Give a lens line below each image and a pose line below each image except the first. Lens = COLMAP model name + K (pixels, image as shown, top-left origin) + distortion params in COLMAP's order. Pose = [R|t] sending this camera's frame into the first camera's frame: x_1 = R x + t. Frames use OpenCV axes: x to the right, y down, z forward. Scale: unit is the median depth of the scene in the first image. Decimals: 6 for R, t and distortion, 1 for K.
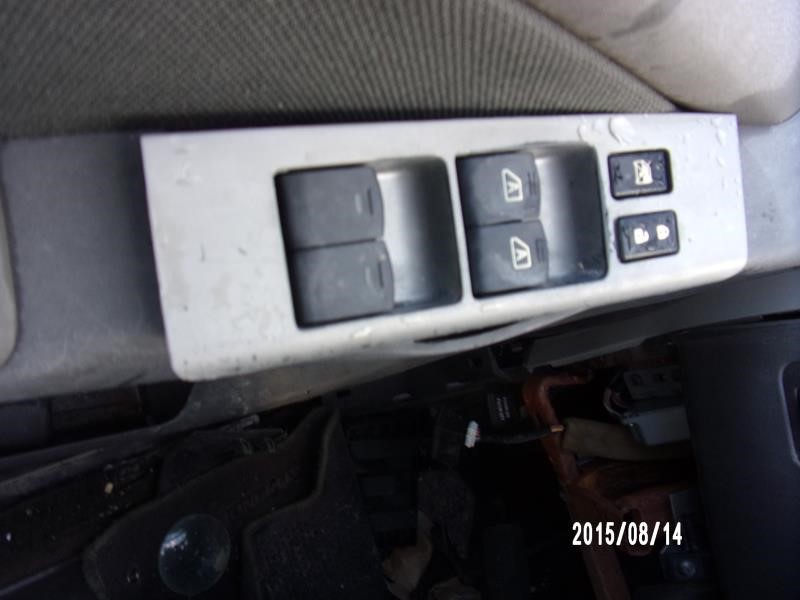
lens RADIAL K [[612.5, 0, 400.0], [0, 612.5, 300.0], [0, 0, 1]] dist [-0.004829, -0.002267]
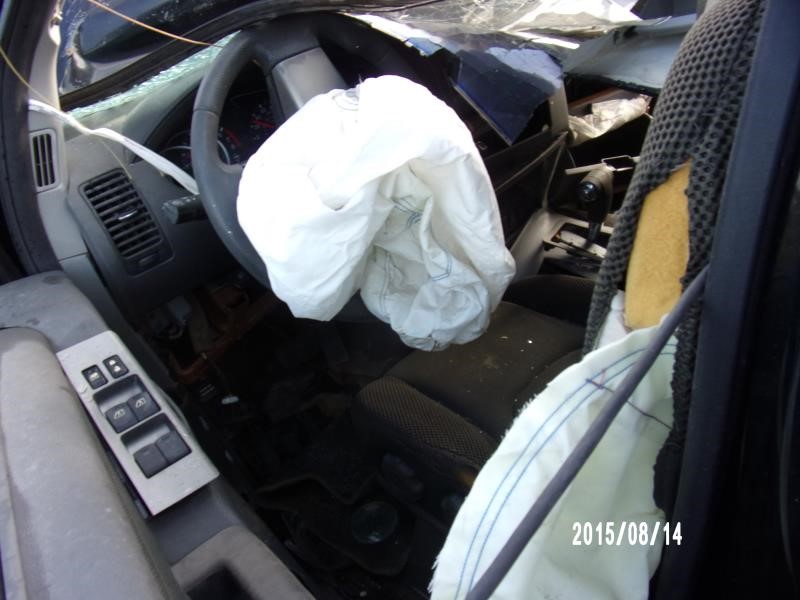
lens RADIAL K [[612.5, 0, 400.0], [0, 612.5, 300.0], [0, 0, 1]] dist [-0.004829, -0.002267]
pose [[-0.448074, -0.877037, 0.173308, -0.442342], [0.822446, -0.328401, 0.464474, -0.246477], [-0.350447, 0.350655, 0.868463, -2.178015]]
